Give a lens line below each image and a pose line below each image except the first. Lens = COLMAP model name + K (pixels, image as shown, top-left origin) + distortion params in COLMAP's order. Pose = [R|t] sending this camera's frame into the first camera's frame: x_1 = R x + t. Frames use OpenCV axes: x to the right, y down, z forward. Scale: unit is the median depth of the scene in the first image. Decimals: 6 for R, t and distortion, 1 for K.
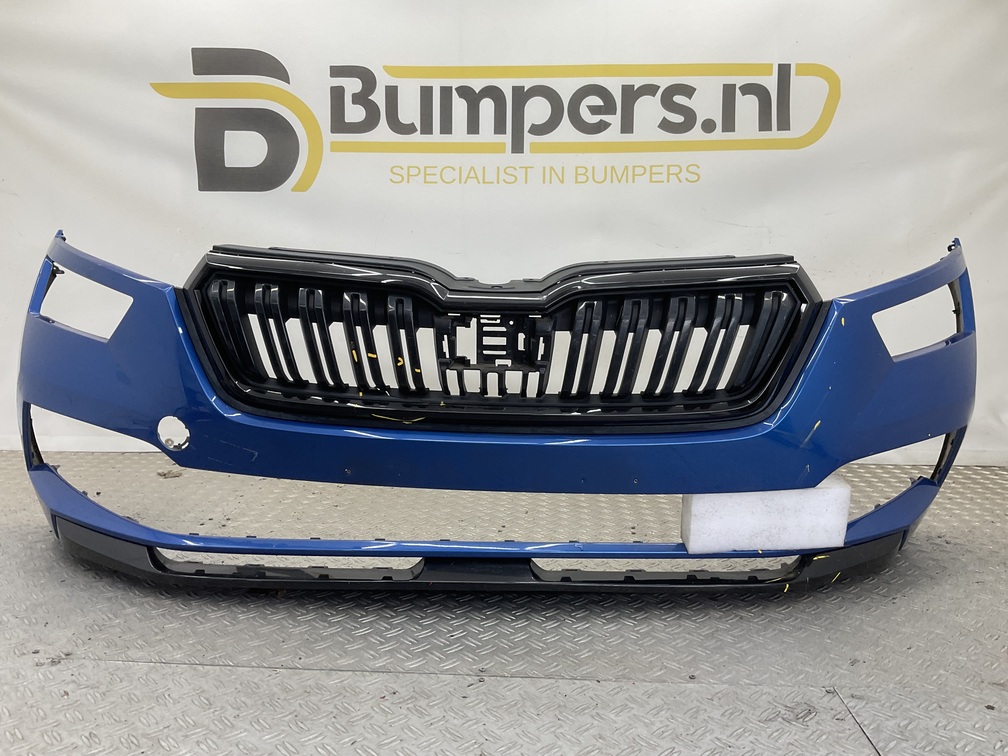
lens RADIAL K [[835.0, 0, 504.7], [0, 835.0, 375.3], [0, 0, 1]] dist [0.105693, -0.203879]
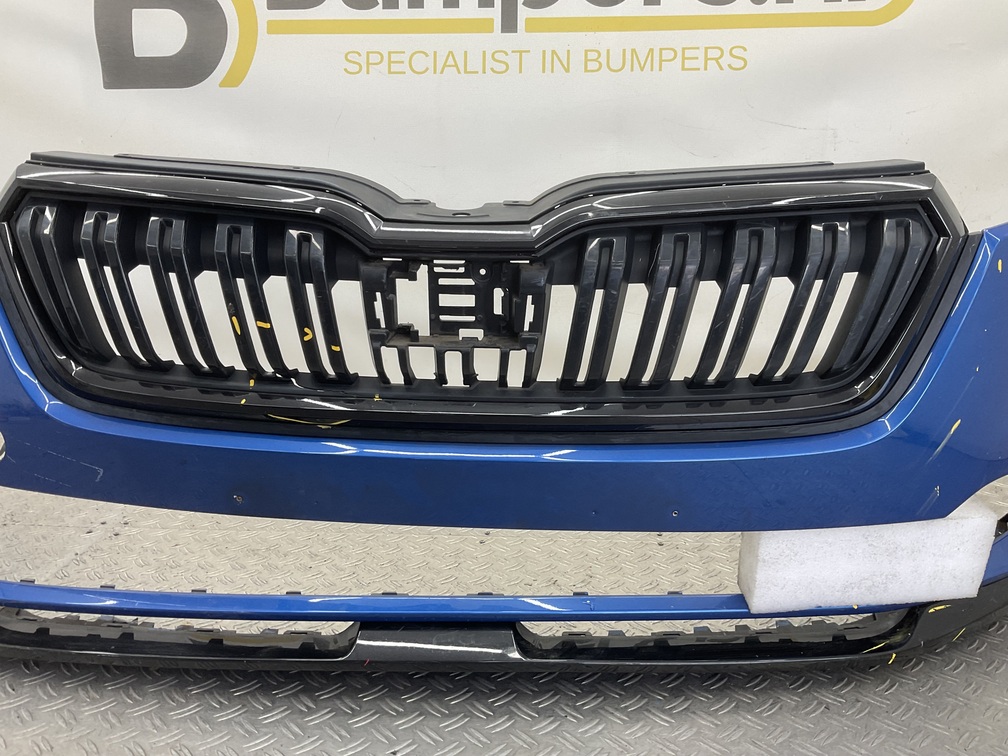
lens RADIAL K [[835.0, 0, 504.7], [0, 835.0, 375.3], [0, 0, 1]] dist [0.105693, -0.203879]
pose [[0.999943, -0.004594, -0.009679, 0.018494], [0.005473, 0.995670, 0.092802, -0.026249], [0.009211, -0.092850, 0.995638, 0.217737]]
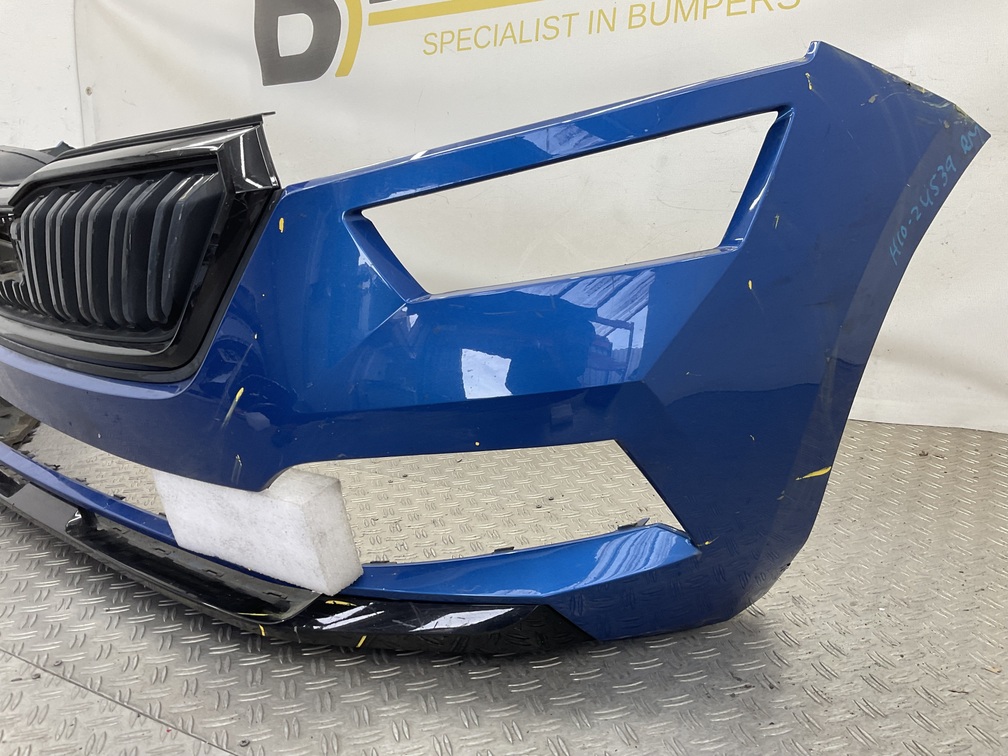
lens RADIAL K [[825.2, 0, 505.6], [0, 825.2, 382.8], [0, 0, 1]] dist [0.100597, -0.202397]
pose [[0.888851, 0.073626, -0.452243, 0.368287], [-0.017234, 0.991679, 0.127575, -0.011429], [0.457873, -0.105601, 0.882724, 0.282875]]
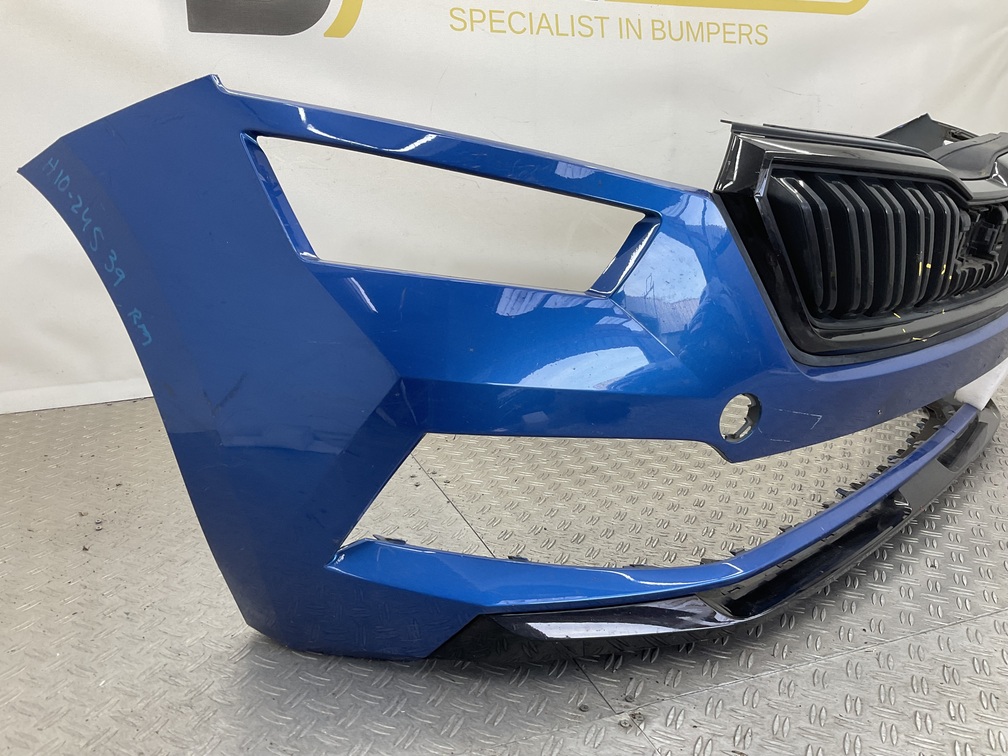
lens RADIAL K [[835.6, 0, 504.0], [0, 835.6, 378.0], [0, 0, 1]] dist [0.067135, -0.128024]
pose [[0.911125, -0.117285, 0.395089, -0.480147], [0.052227, 0.983781, 0.171600, -0.041995], [-0.408807, -0.135715, 0.902474, 0.231827]]
